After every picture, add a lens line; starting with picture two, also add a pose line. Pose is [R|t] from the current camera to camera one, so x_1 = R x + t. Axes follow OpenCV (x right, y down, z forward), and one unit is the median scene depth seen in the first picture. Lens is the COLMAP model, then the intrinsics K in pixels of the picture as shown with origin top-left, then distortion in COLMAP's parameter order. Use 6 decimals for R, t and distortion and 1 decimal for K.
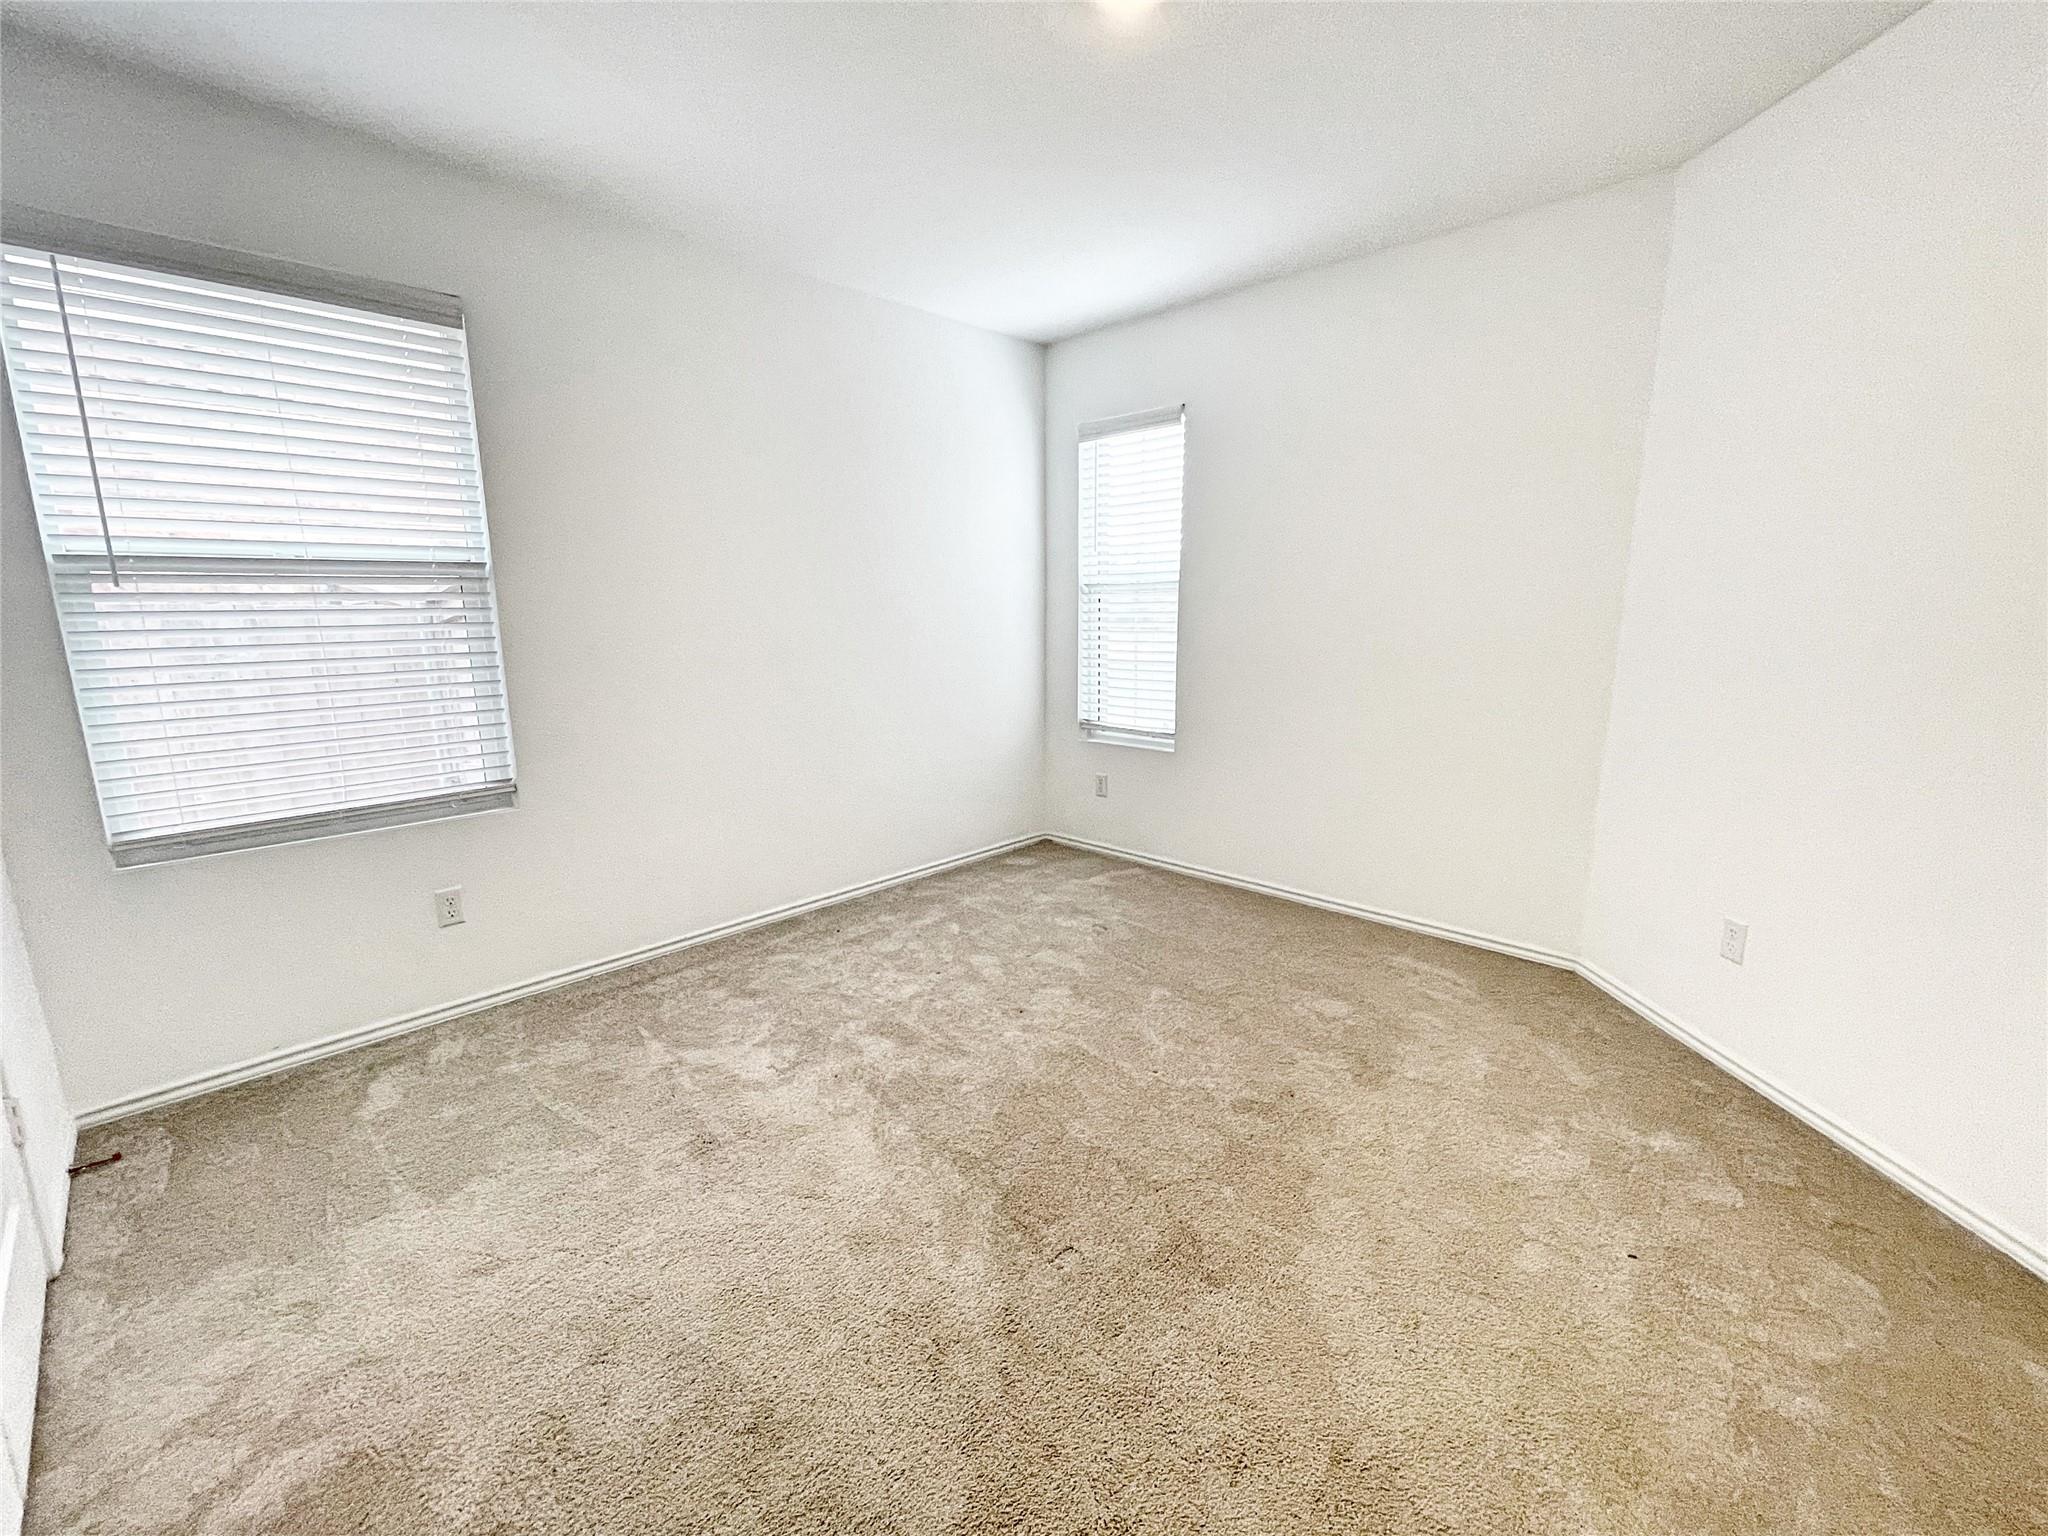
lens RADIAL K [[872.3, 0, 1028.8], [0, 872.3, 759.8], [0, 0, 1]] dist [-0.003033, -0.000715]
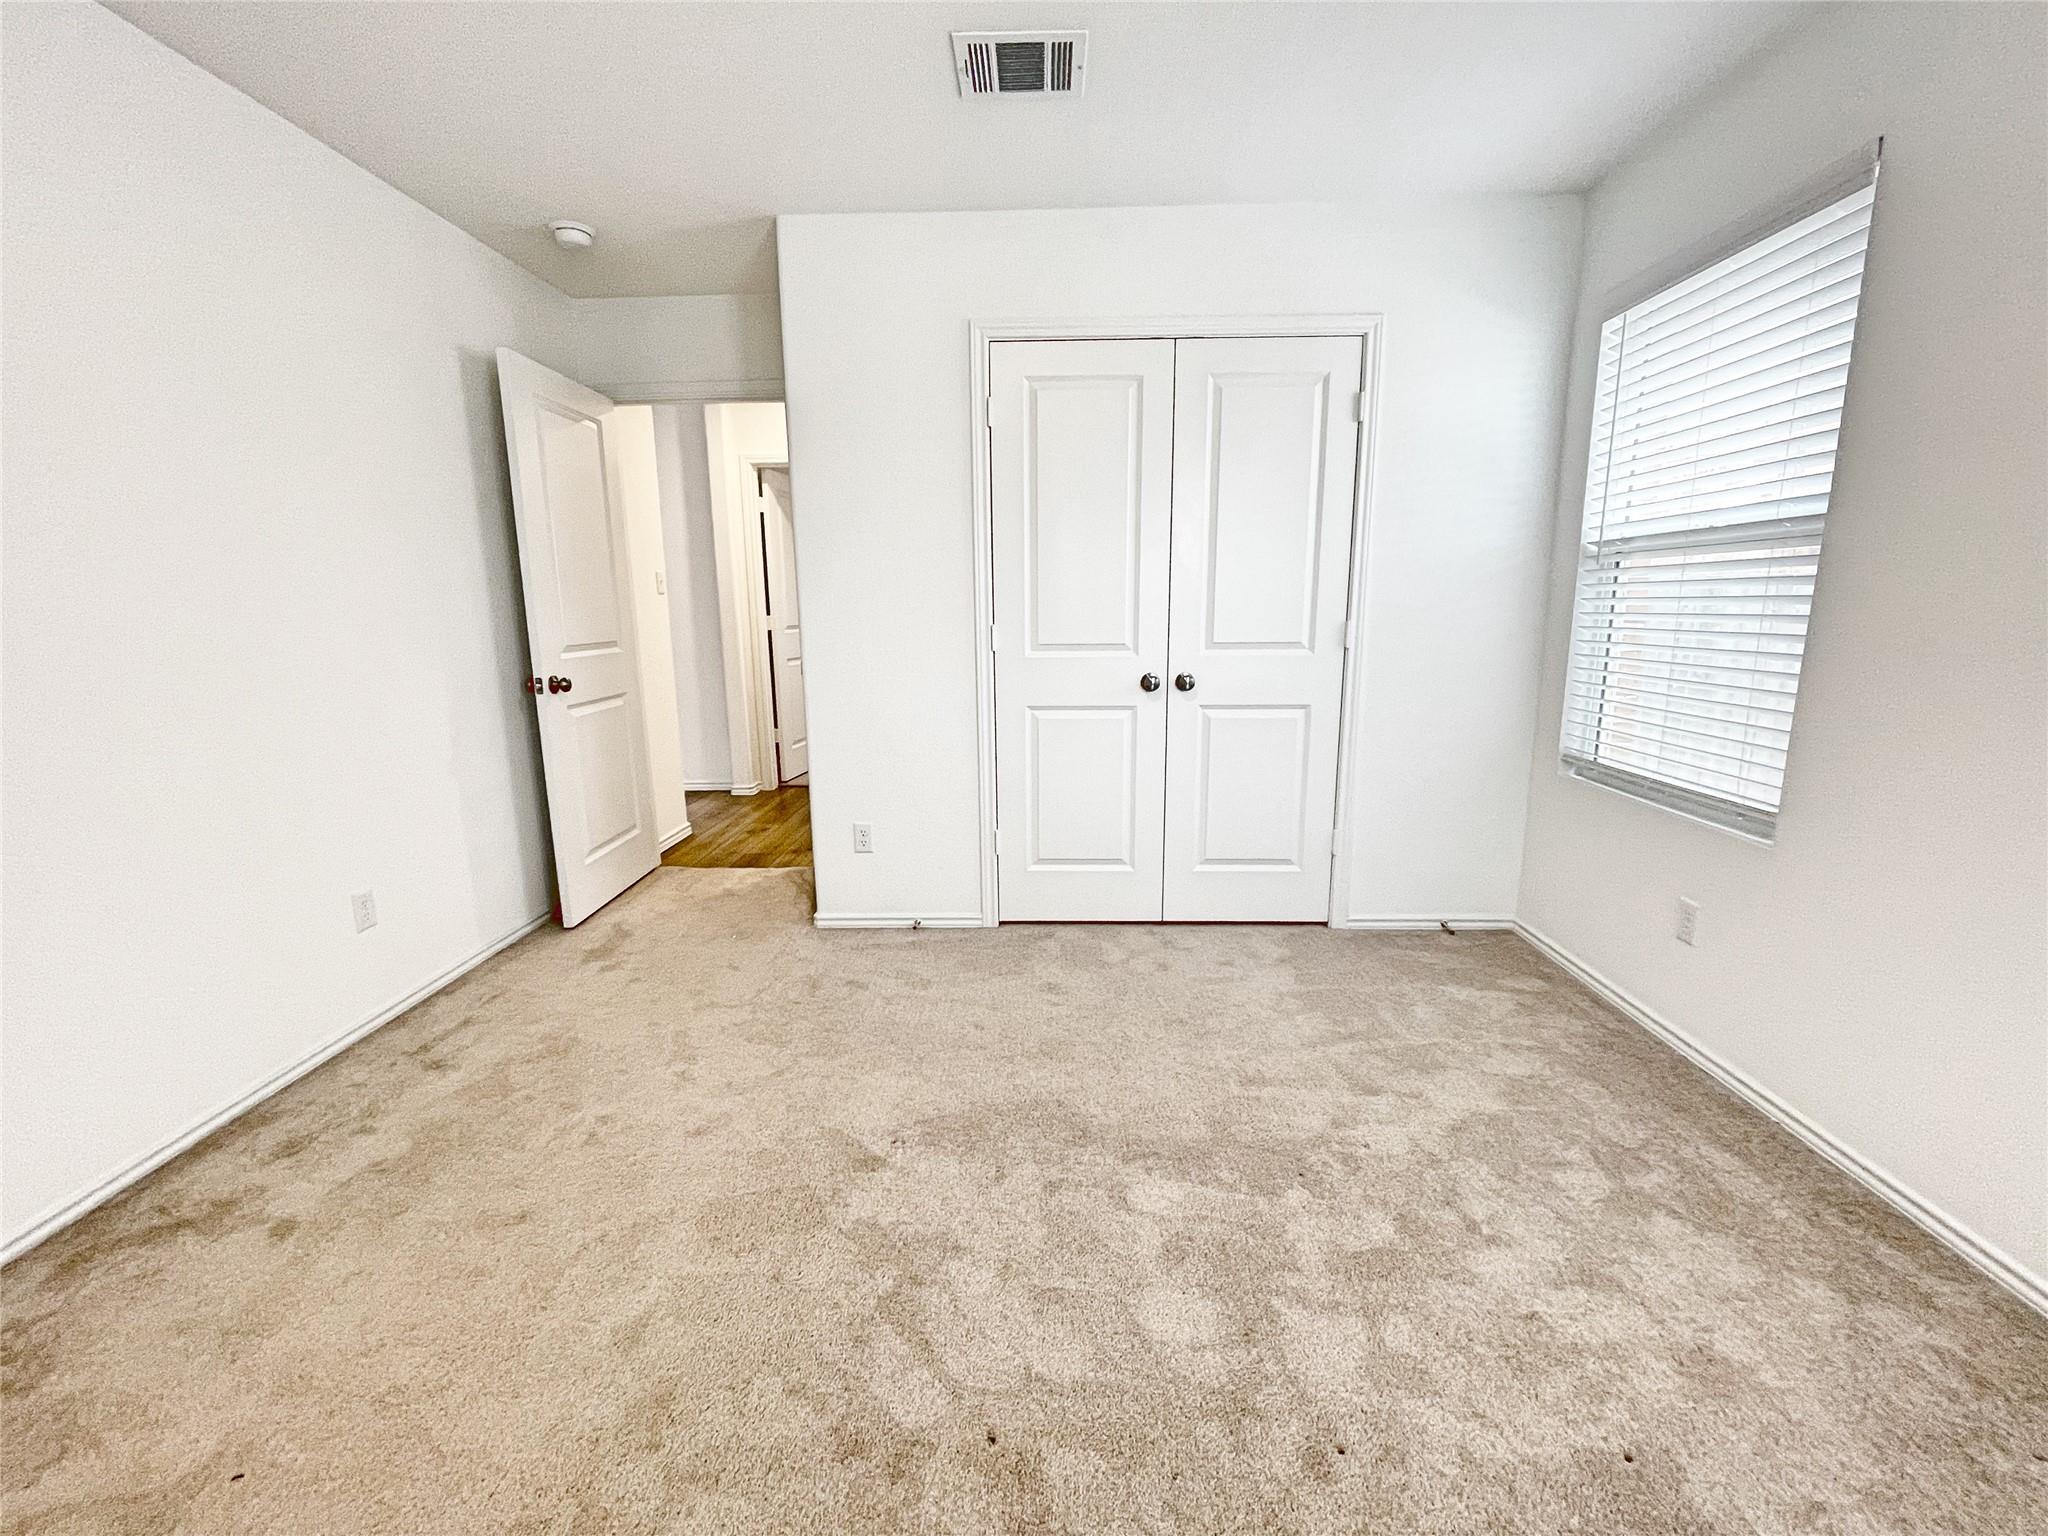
lens RADIAL K [[872.3, 0, 1028.8], [0, 872.3, 759.8], [0, 0, 1]] dist [-0.003033, -0.000715]
pose [[-0.748656, 0.145756, -0.646738, 0.410633], [-0.087943, 0.945077, 0.314795, -0.220004], [0.657100, 0.292549, -0.694719, 1.214931]]
